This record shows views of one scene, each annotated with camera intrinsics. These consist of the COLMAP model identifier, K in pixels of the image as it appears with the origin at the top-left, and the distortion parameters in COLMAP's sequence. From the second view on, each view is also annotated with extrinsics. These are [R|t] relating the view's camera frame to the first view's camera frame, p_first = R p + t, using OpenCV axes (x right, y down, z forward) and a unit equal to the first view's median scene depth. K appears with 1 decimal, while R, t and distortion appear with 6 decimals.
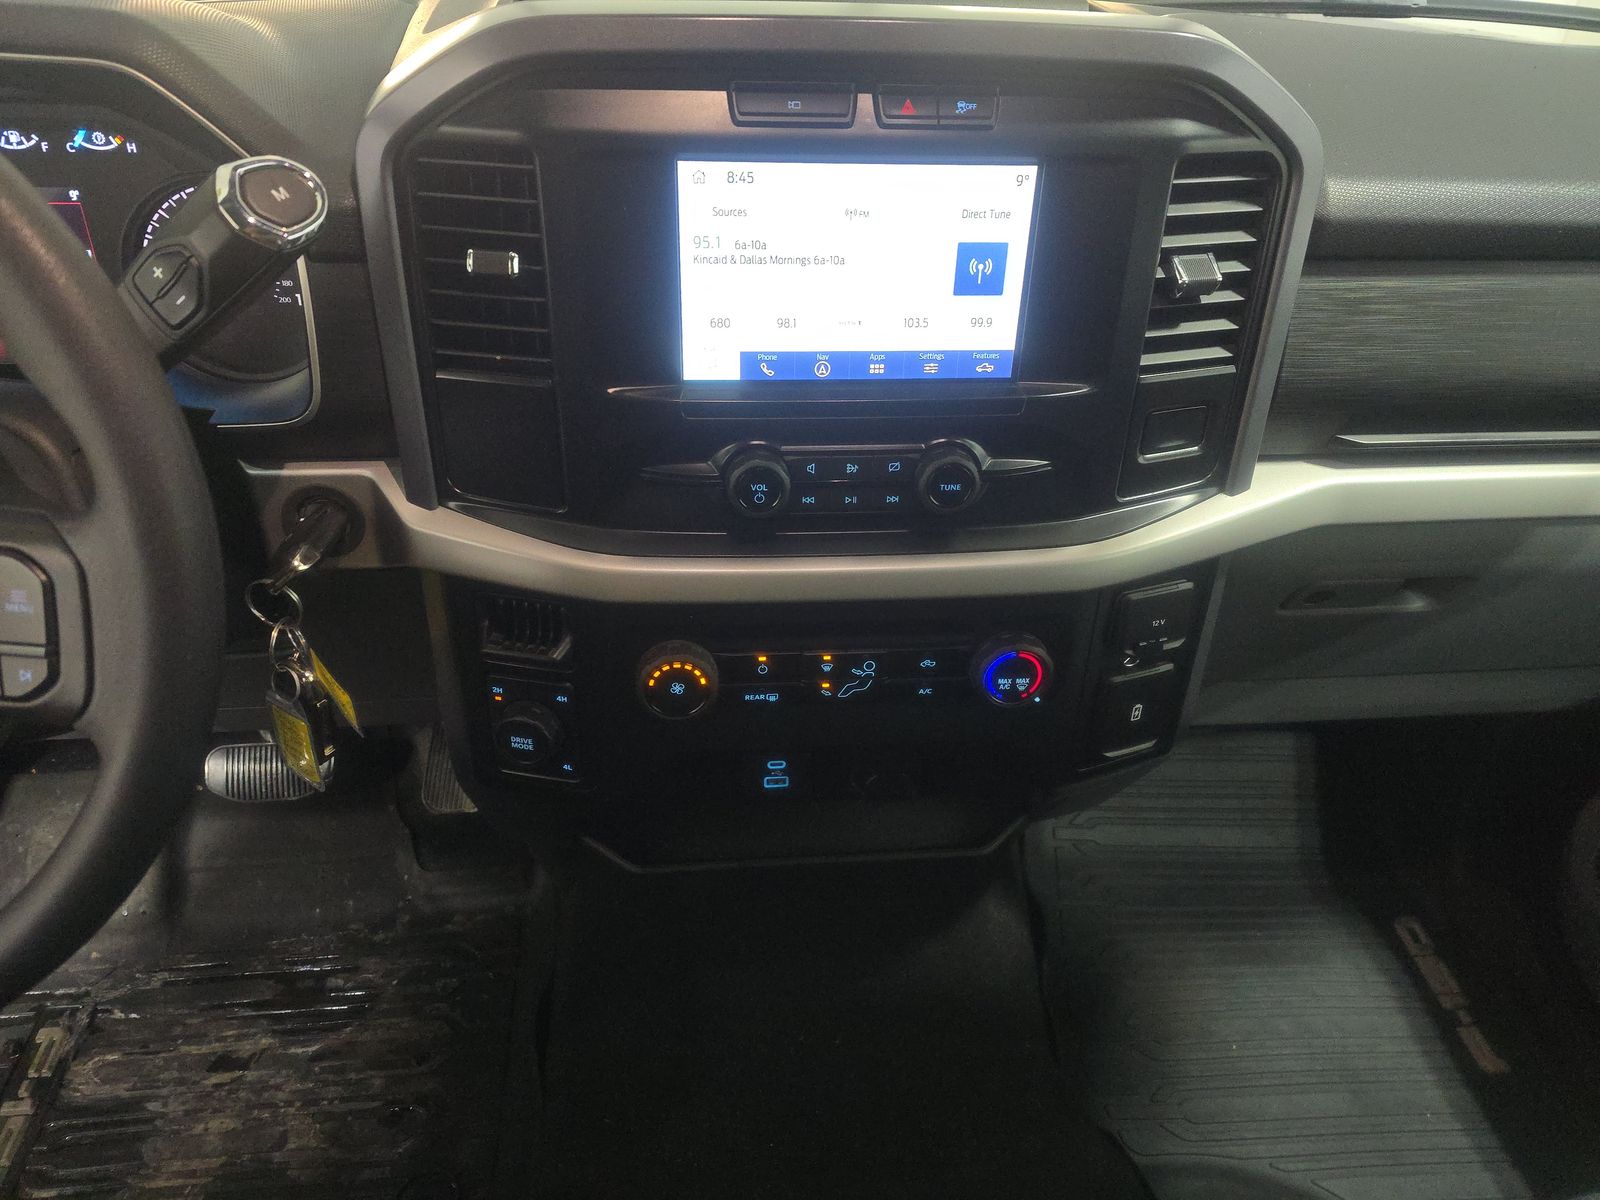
lens RADIAL K [[1092.2, 0, 800.0], [0, 1092.2, 600.0], [0, 0, 1]] dist [0.045403, -0.036323]
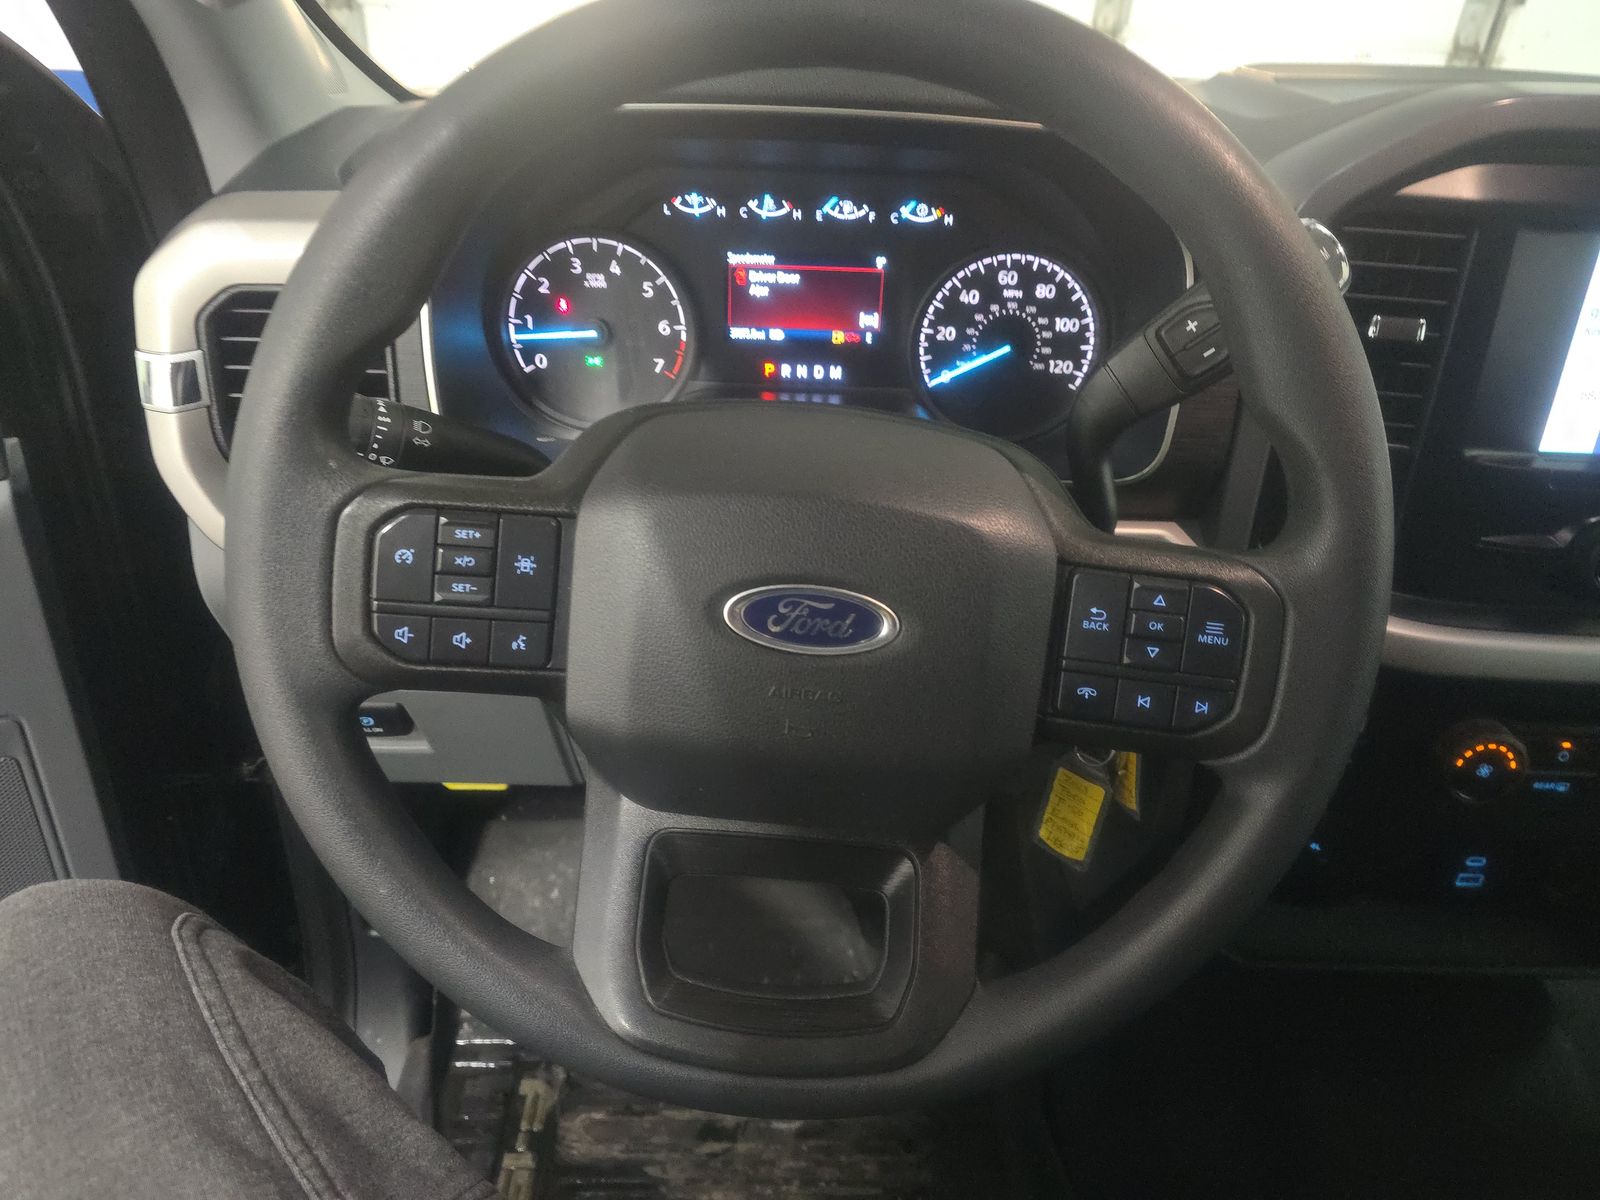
lens RADIAL K [[1092.2, 0, 800.0], [0, 1092.2, 600.0], [0, 0, 1]] dist [0.045403, -0.036323]
pose [[0.995836, 0.050732, -0.075741, -0.415939], [-0.057515, 0.994258, -0.090241, 0.035098], [0.070728, 0.094221, 0.993036, -0.010028]]
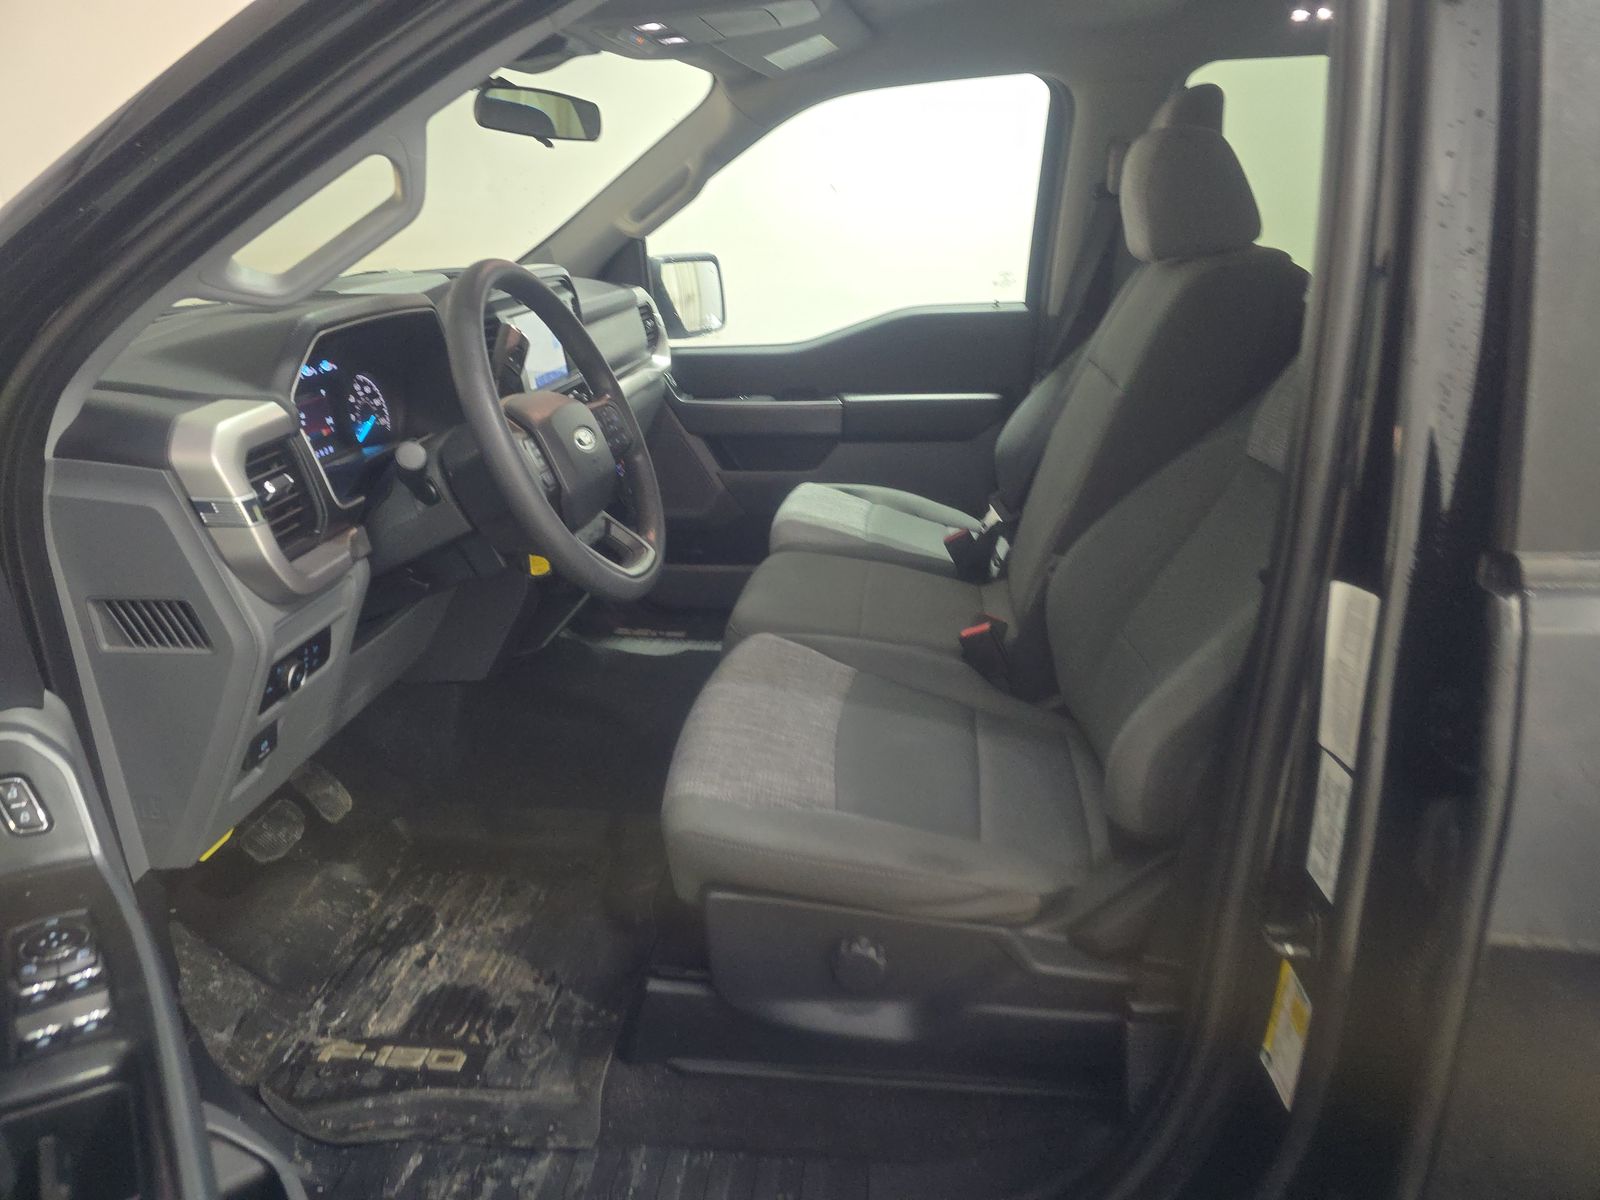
lens RADIAL K [[1092.2, 0, 800.0], [0, 1092.2, 600.0], [0, 0, 1]] dist [0.045403, -0.036323]
pose [[0.210509, -0.373020, 0.903627, -1.669888], [0.594133, 0.782860, 0.184758, 0.068301], [-0.776332, 0.497982, 0.386422, -0.226193]]
